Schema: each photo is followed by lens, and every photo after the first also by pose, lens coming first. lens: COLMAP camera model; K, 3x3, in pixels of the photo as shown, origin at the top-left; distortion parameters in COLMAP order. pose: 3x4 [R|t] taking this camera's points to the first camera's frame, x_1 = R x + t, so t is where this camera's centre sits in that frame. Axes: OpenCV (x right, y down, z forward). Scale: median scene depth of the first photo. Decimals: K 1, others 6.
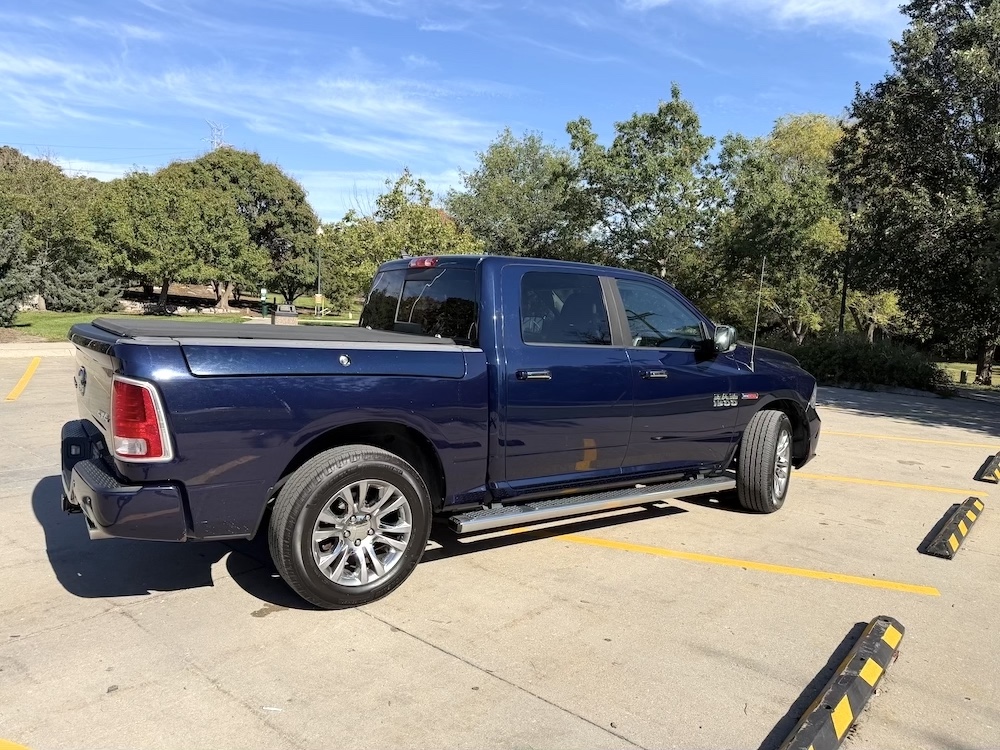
lens RADIAL K [[705.9, 0, 505.5], [0, 705.9, 379.6], [0, 0, 1]] dist [0.052007, -0.081616]
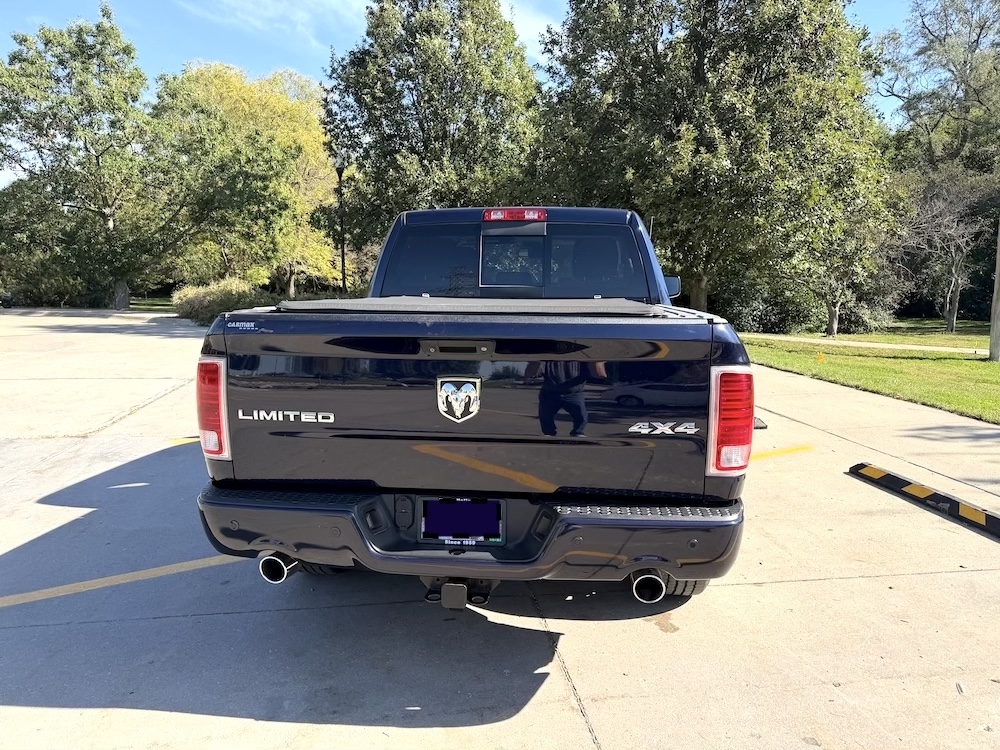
lens RADIAL K [[705.9, 0, 505.5], [0, 705.9, 379.6], [0, 0, 1]] dist [0.052007, -0.081616]
pose [[0.655430, -0.144914, 0.741223, -0.215576], [0.097978, 0.989441, 0.106805, -0.015600], [-0.748873, 0.002620, 0.662708, 0.117443]]
